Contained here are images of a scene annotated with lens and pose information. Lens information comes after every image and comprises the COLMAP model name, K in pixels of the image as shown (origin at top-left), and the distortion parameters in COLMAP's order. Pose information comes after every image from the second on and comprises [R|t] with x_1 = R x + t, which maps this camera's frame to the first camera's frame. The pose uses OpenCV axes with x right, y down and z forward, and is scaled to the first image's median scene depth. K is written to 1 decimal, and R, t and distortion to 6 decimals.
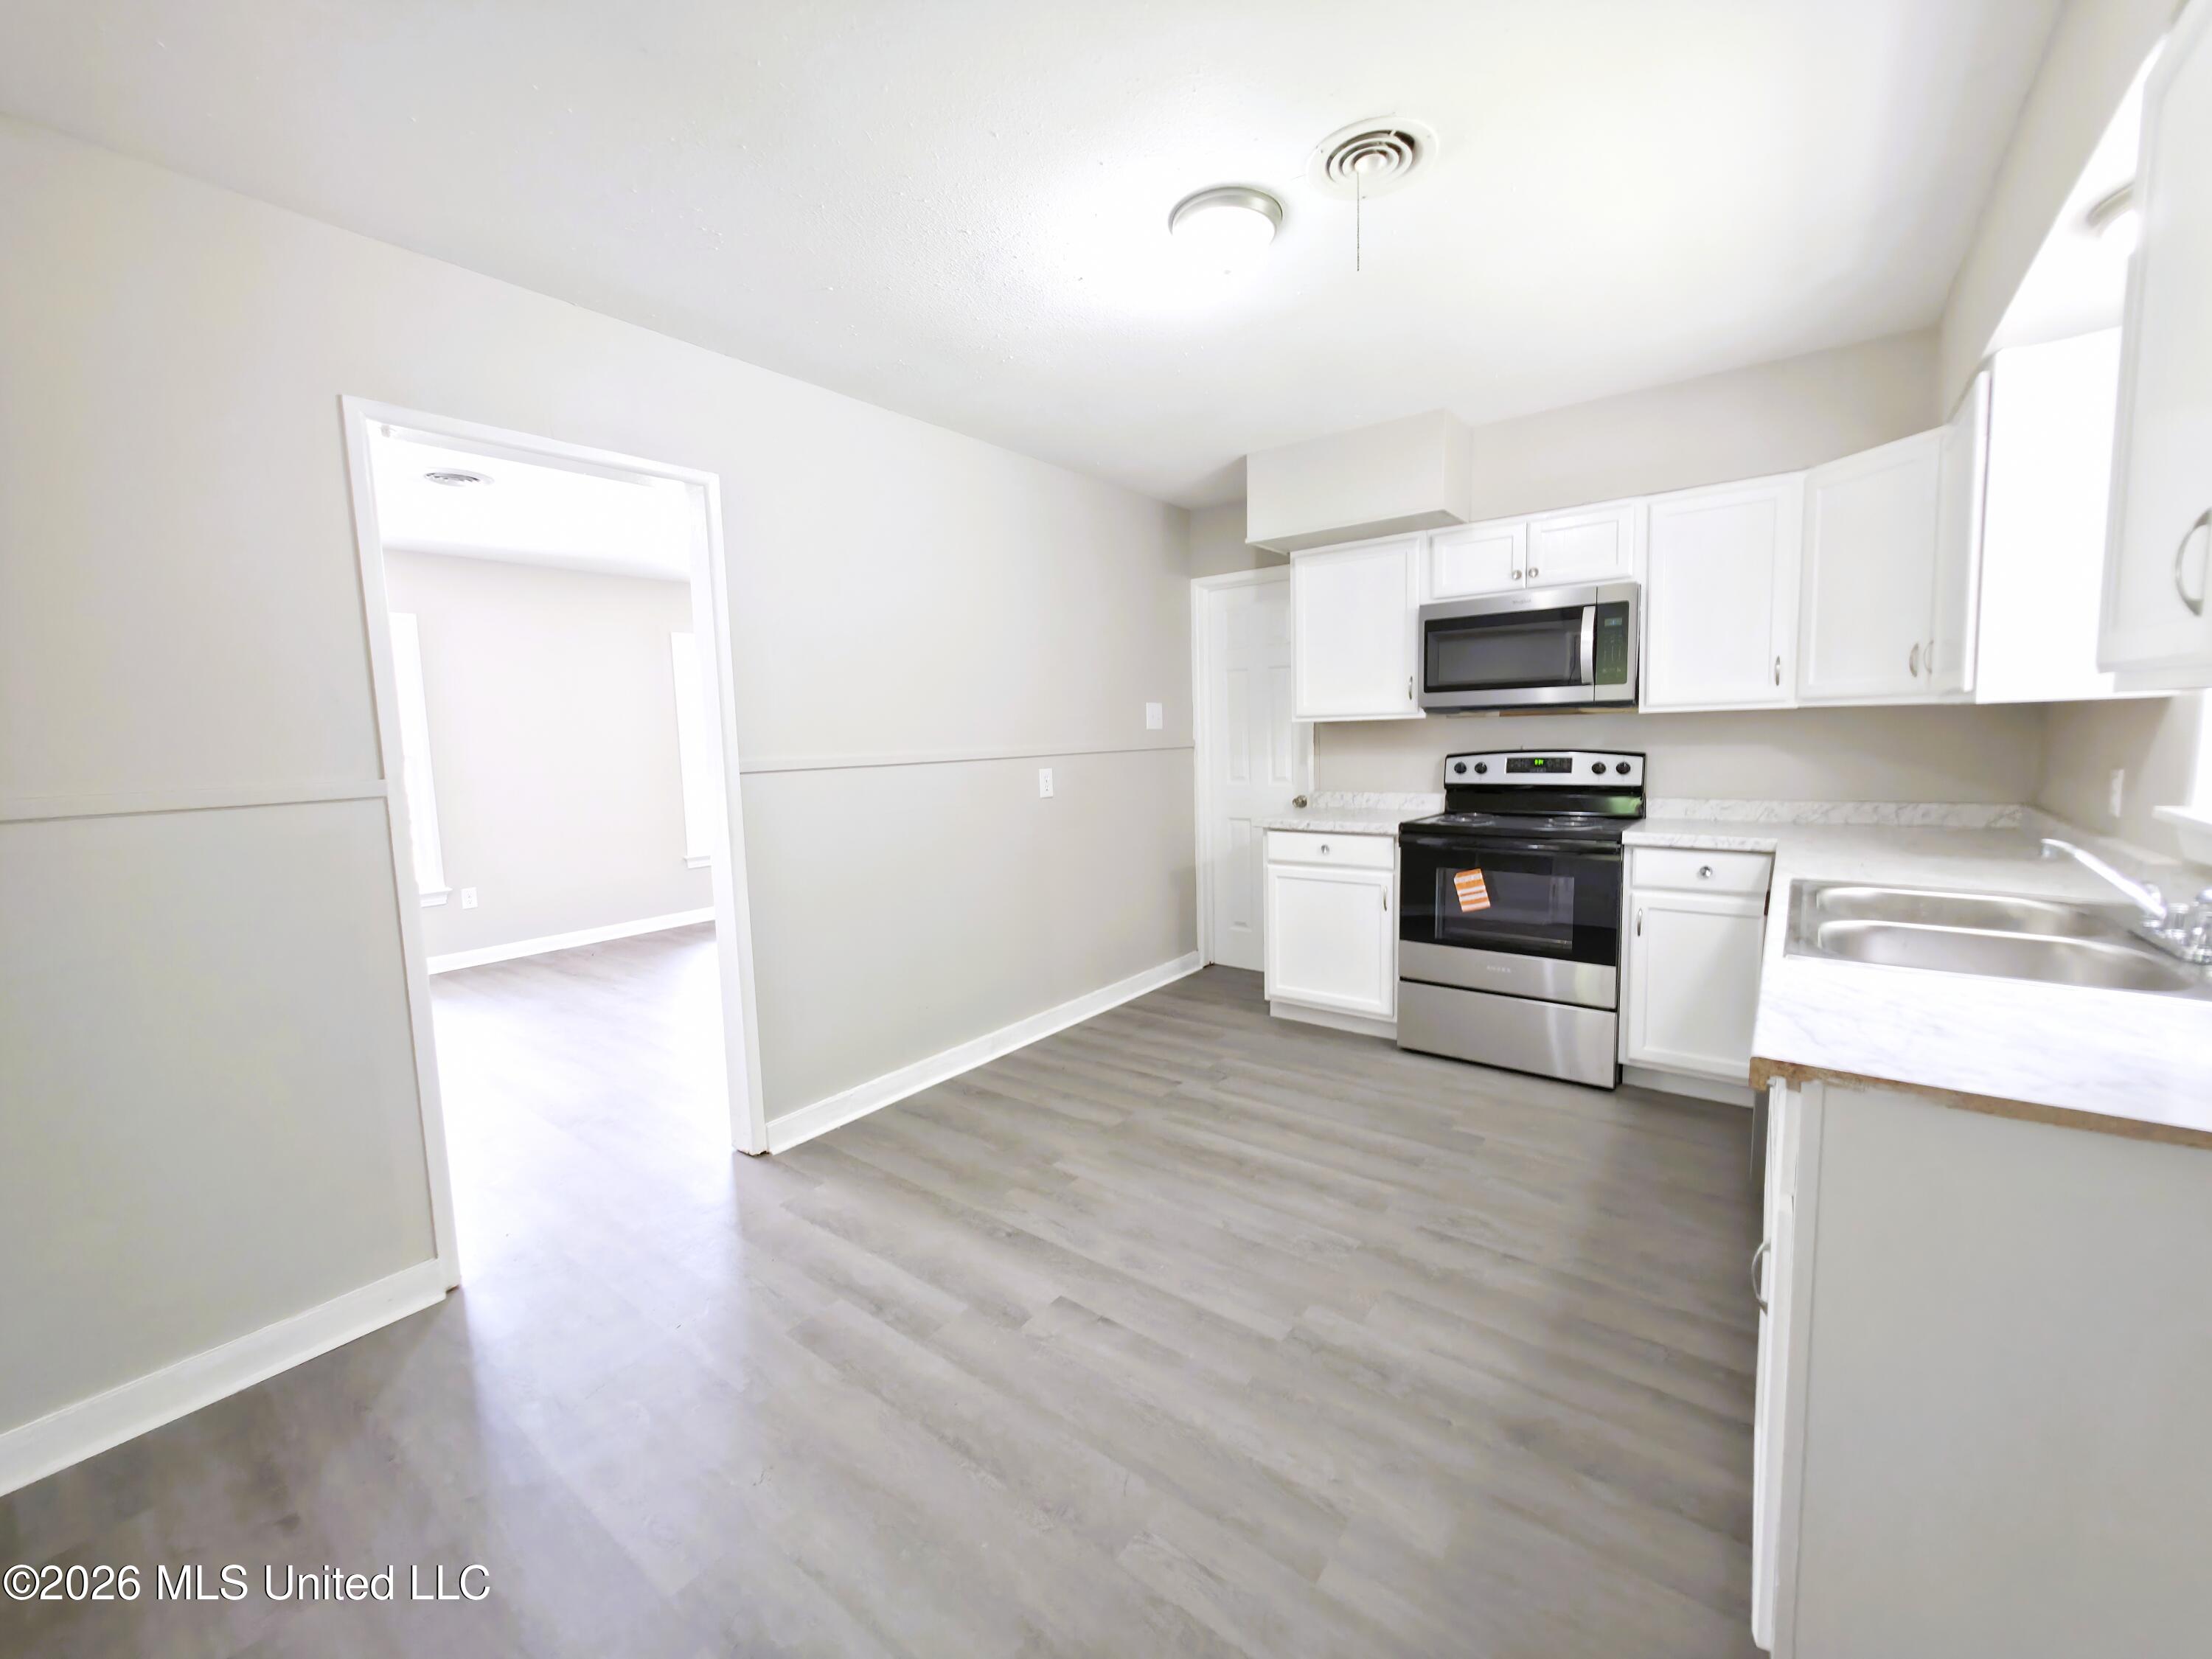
lens RADIAL K [[887.3, 0, 1112.3], [0, 887.3, 818.3], [0, 0, 1]] dist [0.003293, -0.000112]
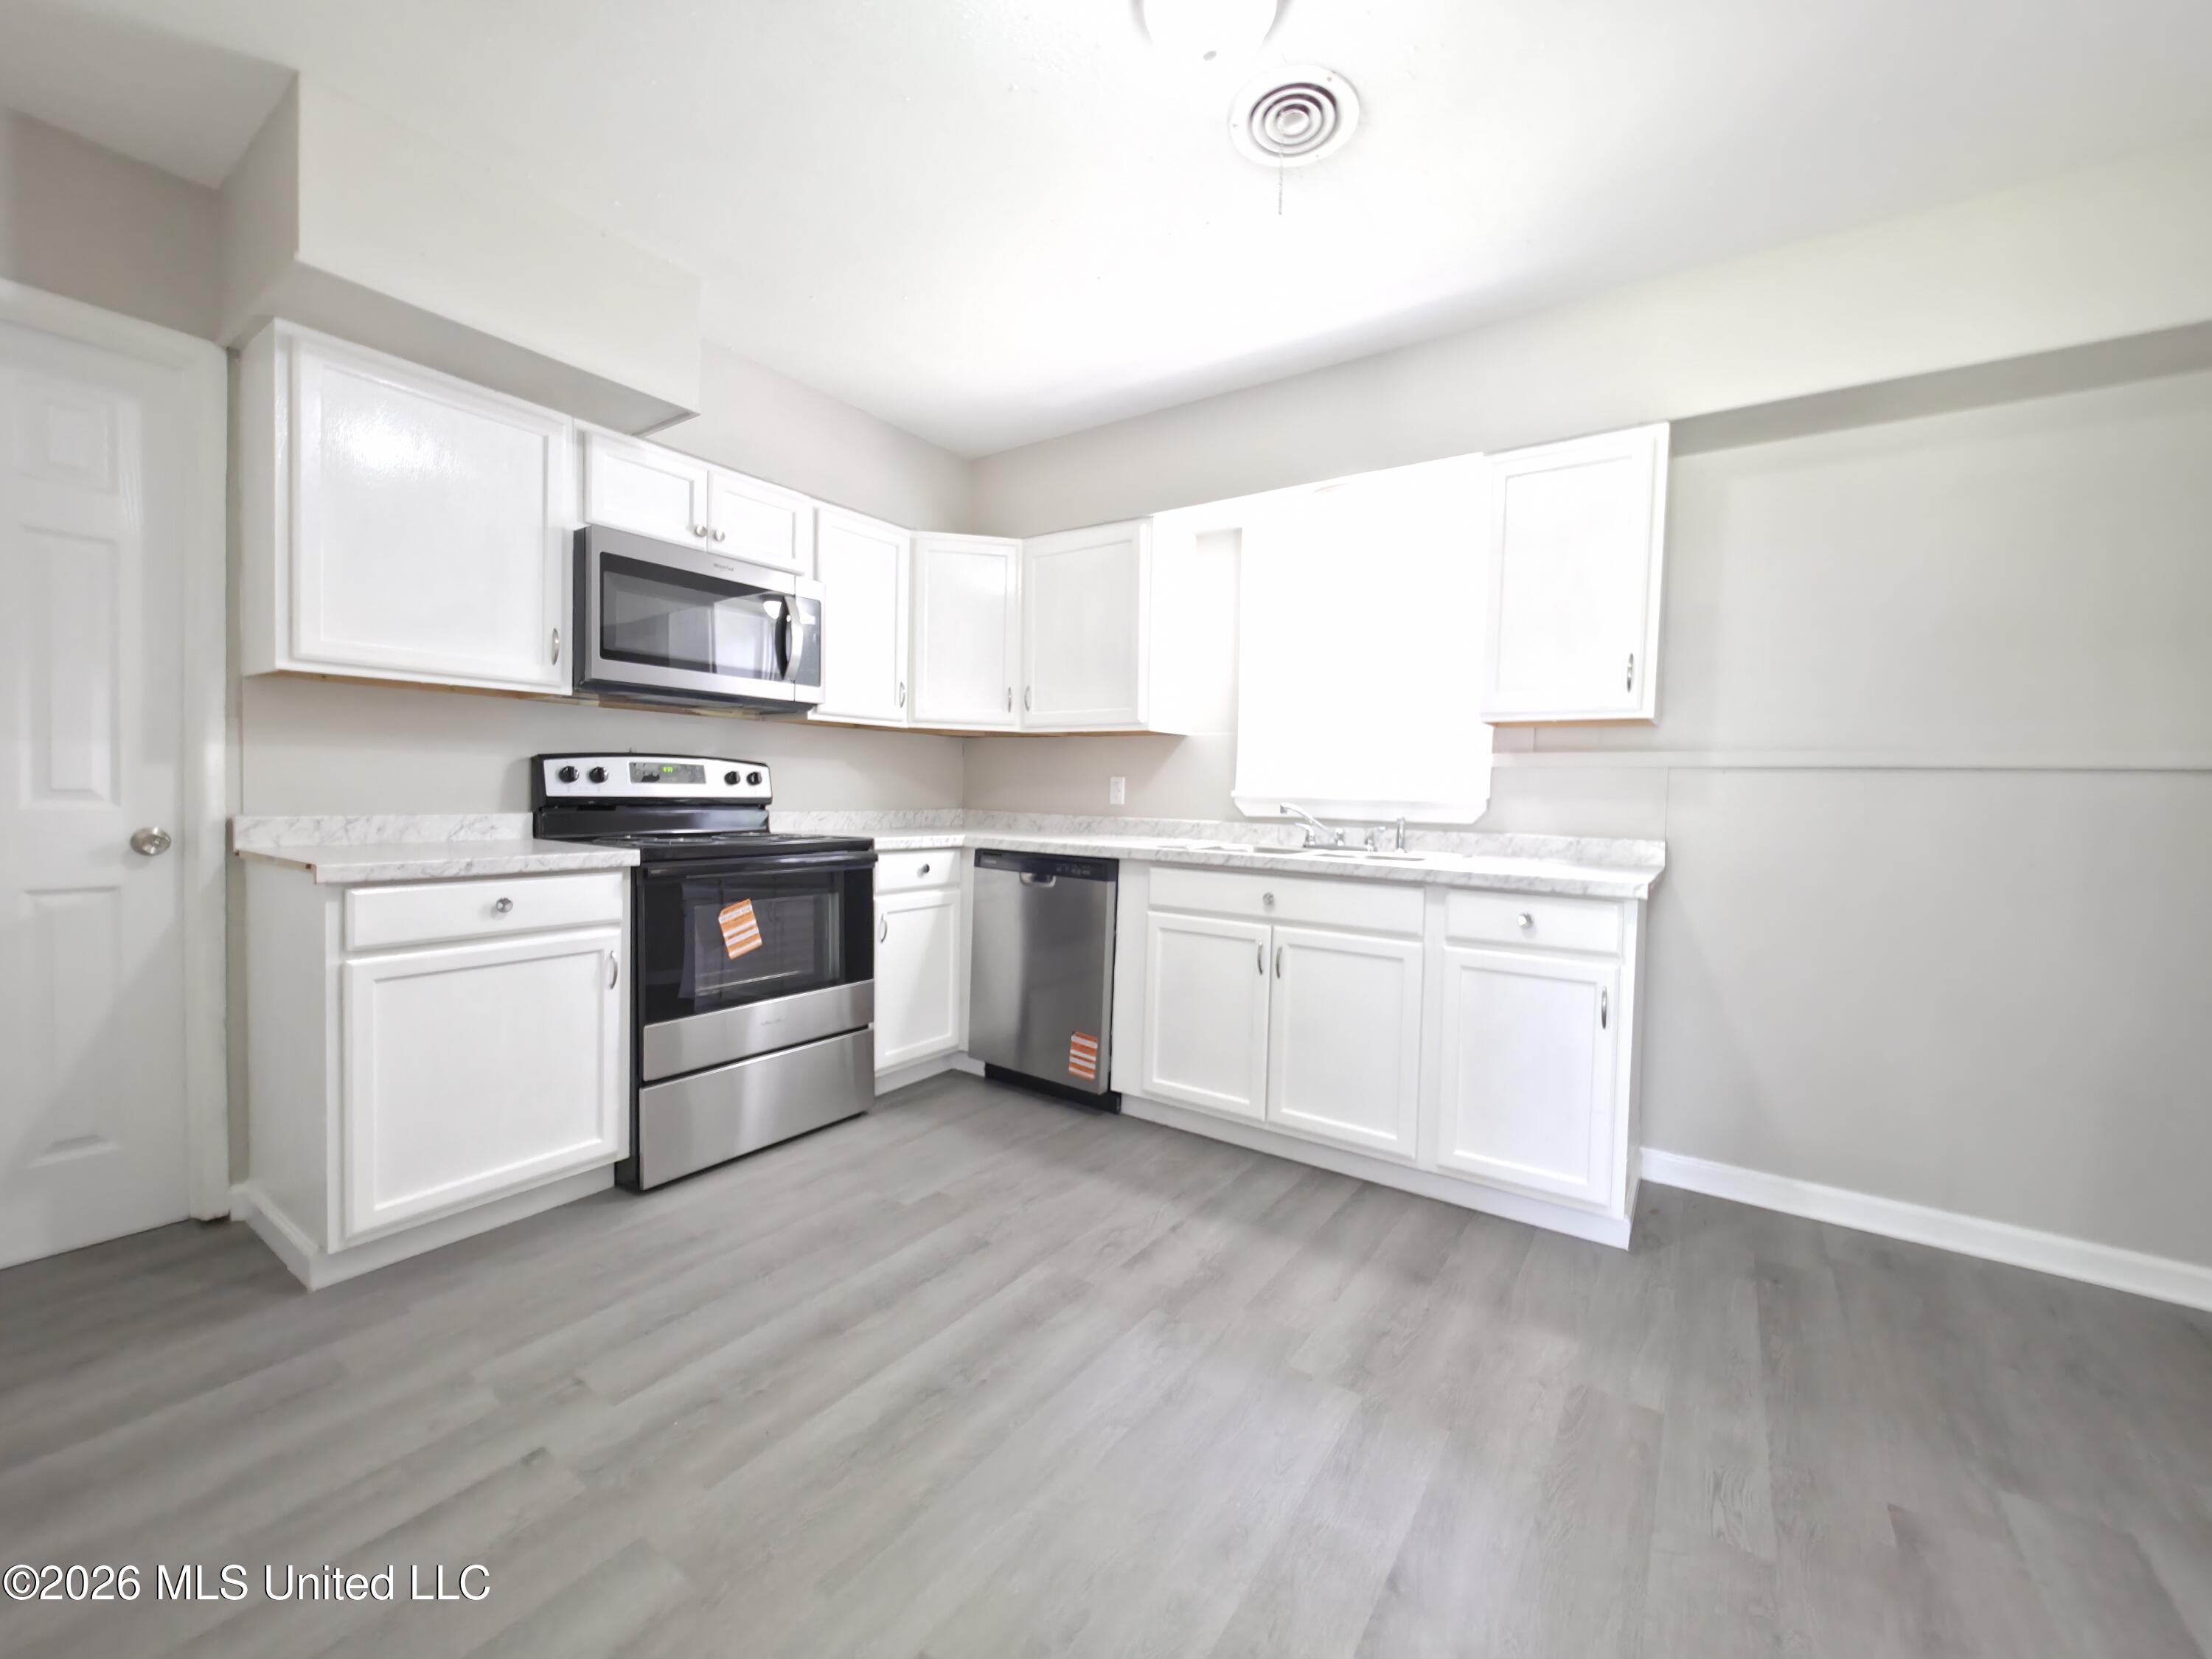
lens RADIAL K [[887.3, 0, 1112.3], [0, 887.3, 818.3], [0, 0, 1]] dist [0.003293, -0.000112]
pose [[-0.052906, -0.006119, 0.998581, -0.409838], [0.074849, 0.997144, 0.010076, 0.003210], [-0.995790, 0.075276, -0.052297, 0.783138]]
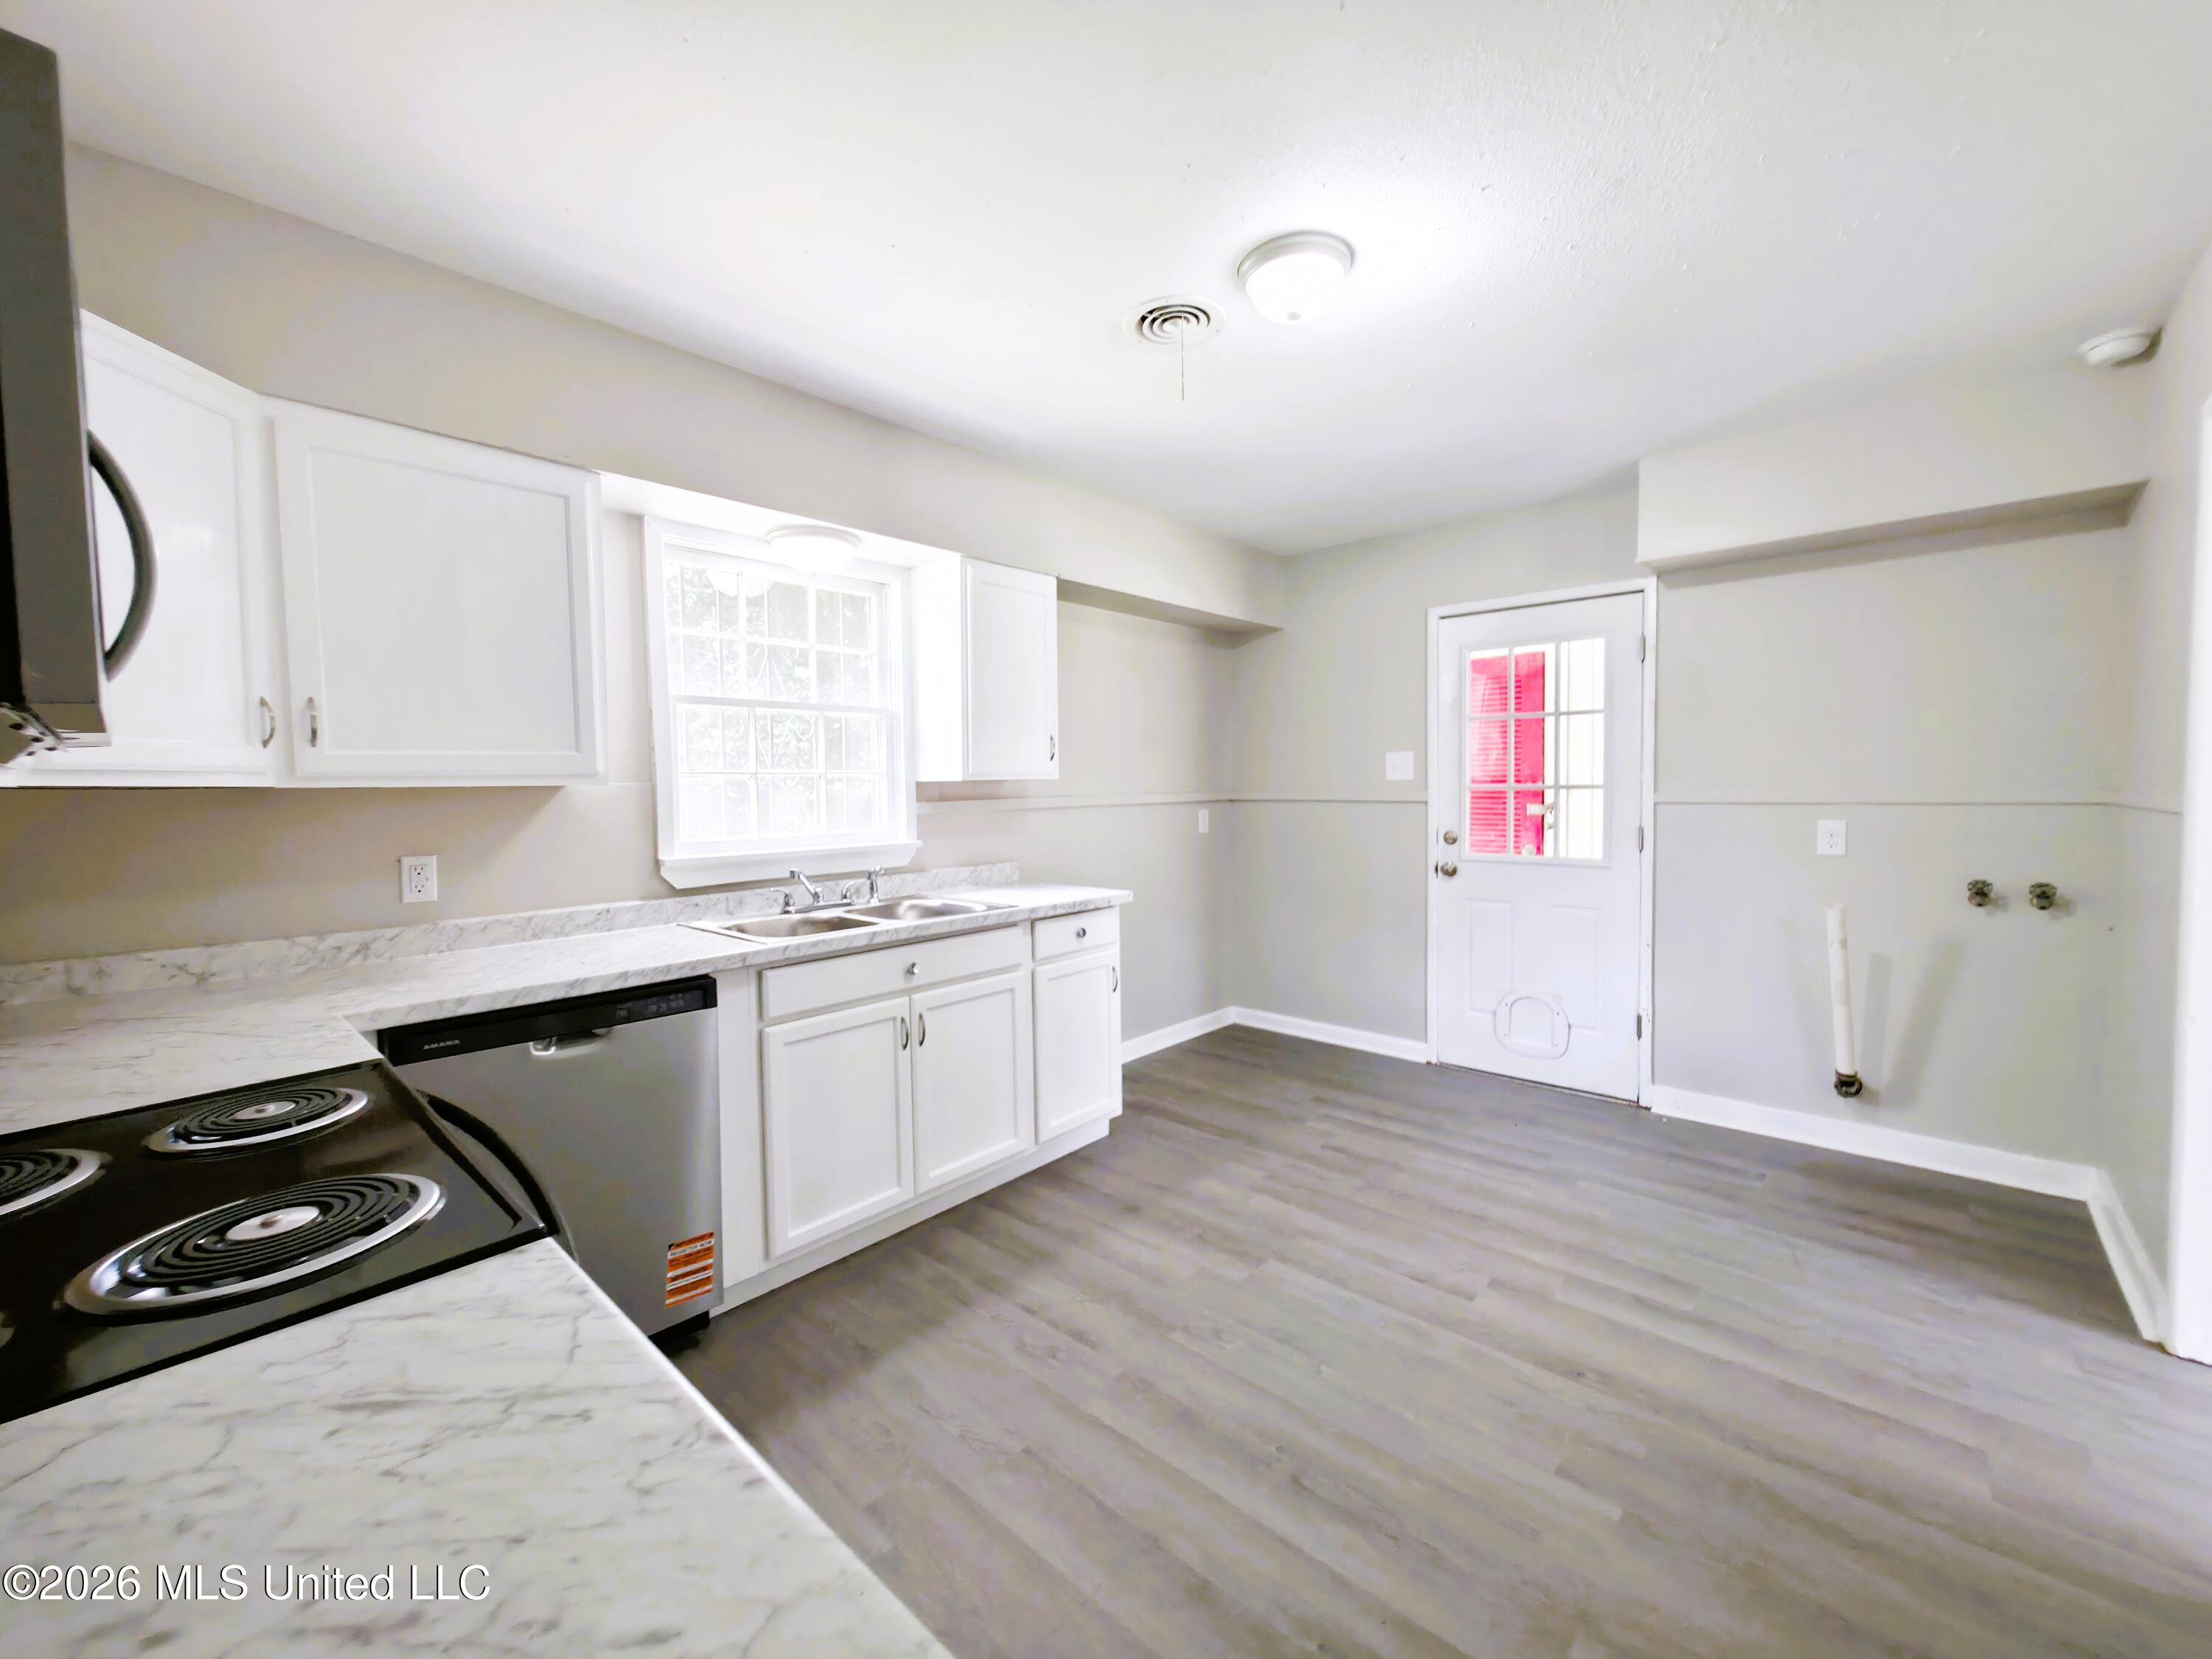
lens RADIAL K [[887.3, 0, 1112.3], [0, 887.3, 818.3], [0, 0, 1]] dist [0.003293, -0.000112]
pose [[-0.996160, 0.039369, 0.078199, 0.182845], [0.049820, 0.989380, 0.136546, -0.142499], [-0.071993, 0.139917, -0.987543, 1.380457]]
